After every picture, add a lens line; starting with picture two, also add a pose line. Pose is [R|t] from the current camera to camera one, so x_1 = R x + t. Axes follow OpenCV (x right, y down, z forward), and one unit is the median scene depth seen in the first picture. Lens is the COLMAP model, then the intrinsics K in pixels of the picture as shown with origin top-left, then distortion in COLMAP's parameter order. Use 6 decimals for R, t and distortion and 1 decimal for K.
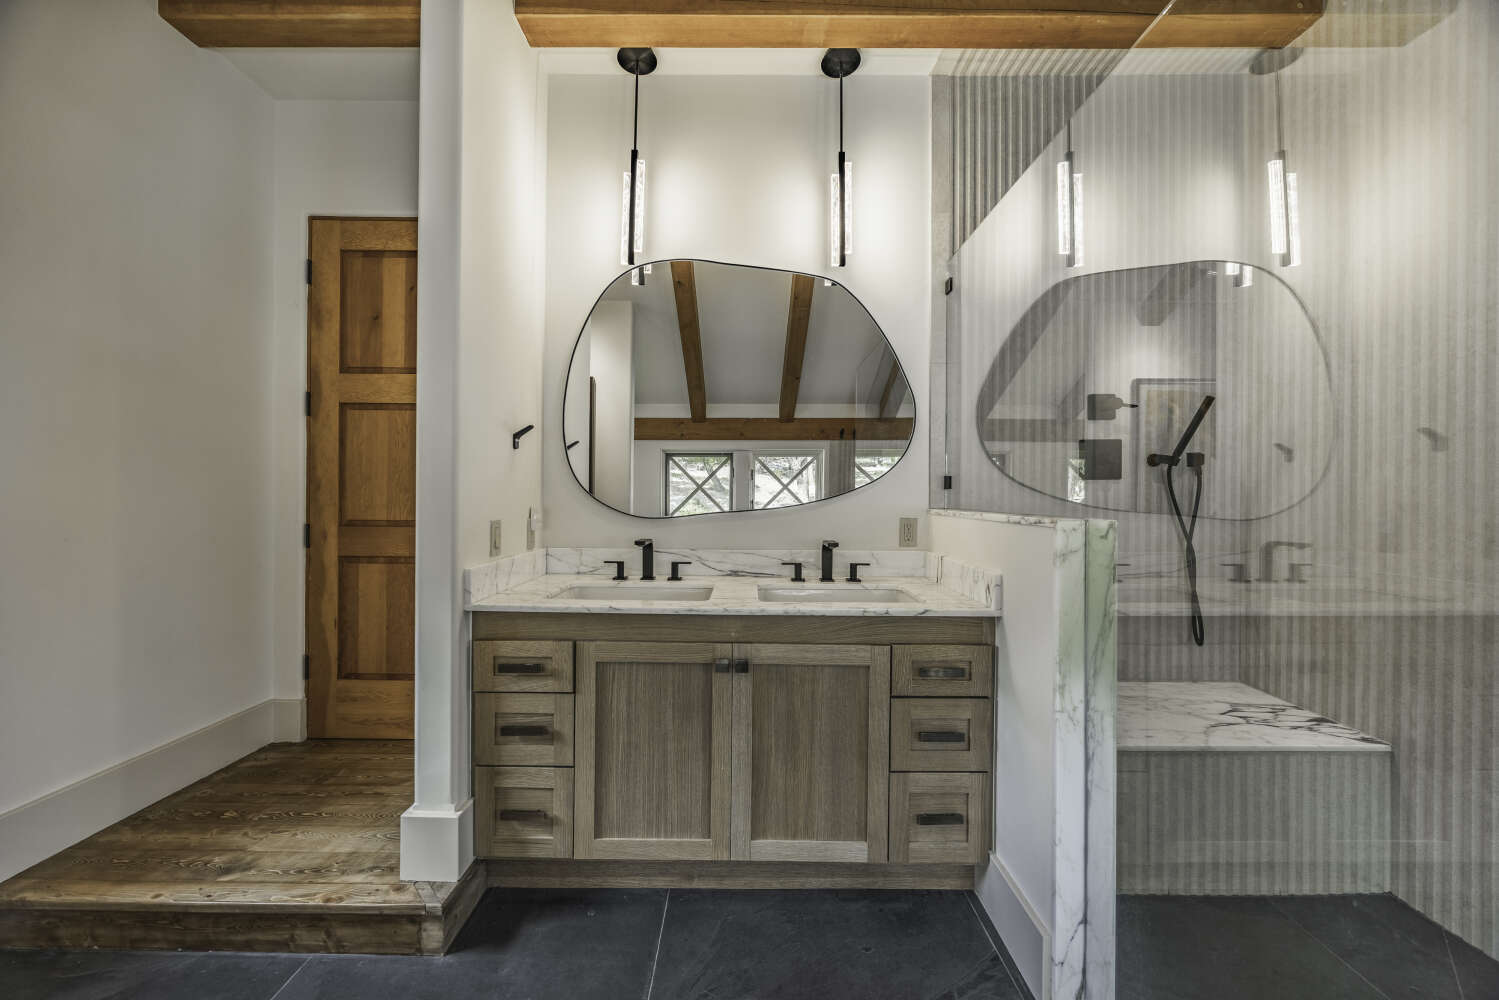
lens RADIAL K [[578.7, 0, 746.9], [0, 578.7, 497.6], [0, 0, 1]] dist [-0.003587, 0.000462]
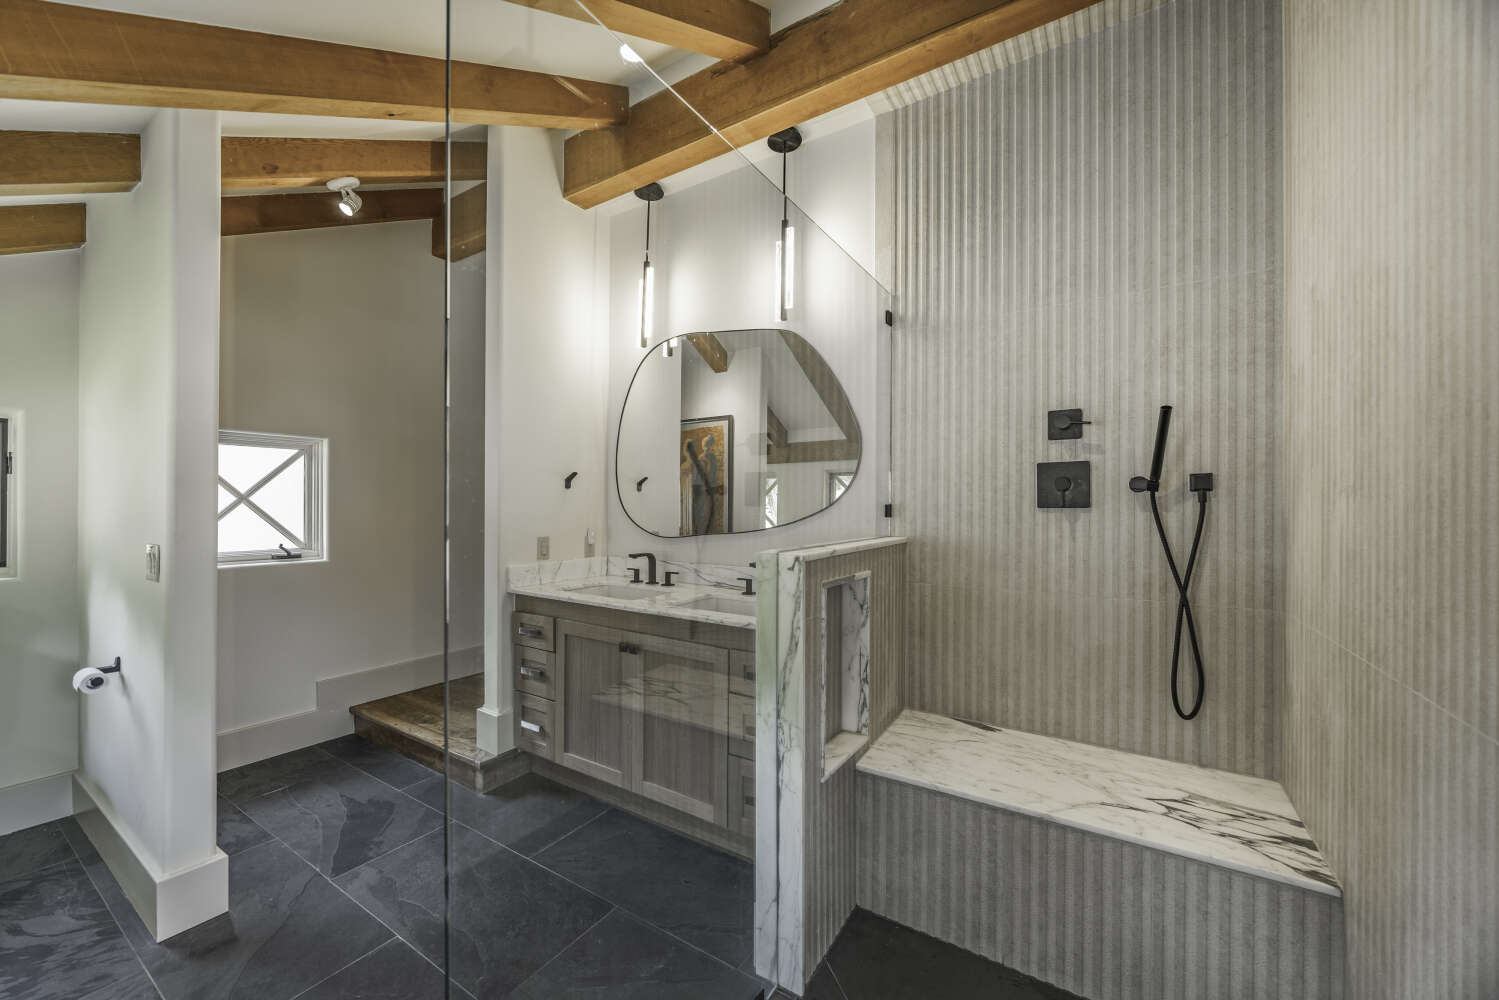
lens RADIAL K [[578.7, 0, 702.7], [0, 578.7, 505.7], [0, 0, 1]] dist [-0.003587, 0.000462]
pose [[0.825209, -0.002745, -0.564820, 0.812054], [-0.000005, 0.999988, -0.004868, -0.037438], [0.564827, 0.004020, 0.825200, -0.031755]]
